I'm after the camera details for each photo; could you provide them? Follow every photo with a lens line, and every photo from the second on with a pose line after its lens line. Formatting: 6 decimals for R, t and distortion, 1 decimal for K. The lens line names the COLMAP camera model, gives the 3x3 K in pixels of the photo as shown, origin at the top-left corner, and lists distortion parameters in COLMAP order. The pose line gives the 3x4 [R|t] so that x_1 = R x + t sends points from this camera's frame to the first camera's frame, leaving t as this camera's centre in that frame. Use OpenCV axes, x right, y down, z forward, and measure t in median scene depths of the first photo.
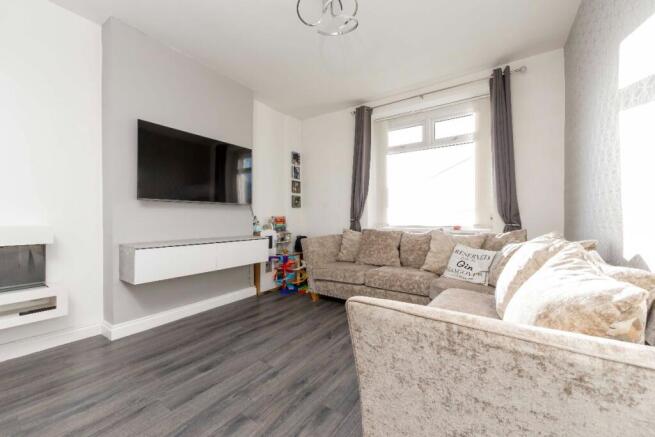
lens RADIAL K [[254.3, 0, 326.5], [0, 254.3, 218.7], [0, 0, 1]] dist [-0.001539, -0.000143]
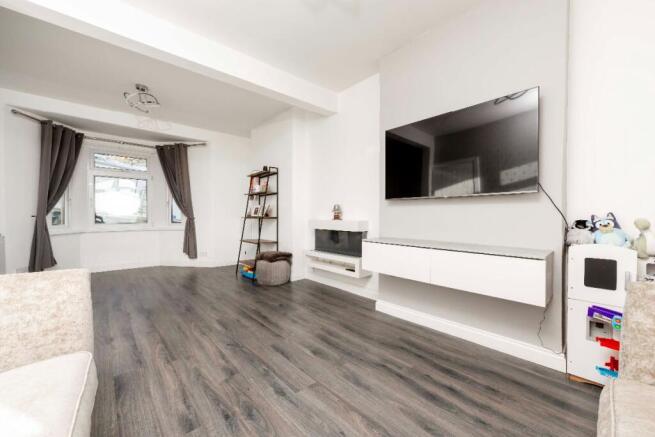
lens RADIAL K [[254.3, 0, 325.7], [0, 254.3, 217.3], [0, 0, 1]] dist [-0.001539, -0.000143]
pose [[-0.229802, 0.008422, -0.973201, 0.514365], [-0.003527, 0.999949, 0.009486, -0.005601], [0.973231, 0.005613, -0.229761, 1.131780]]
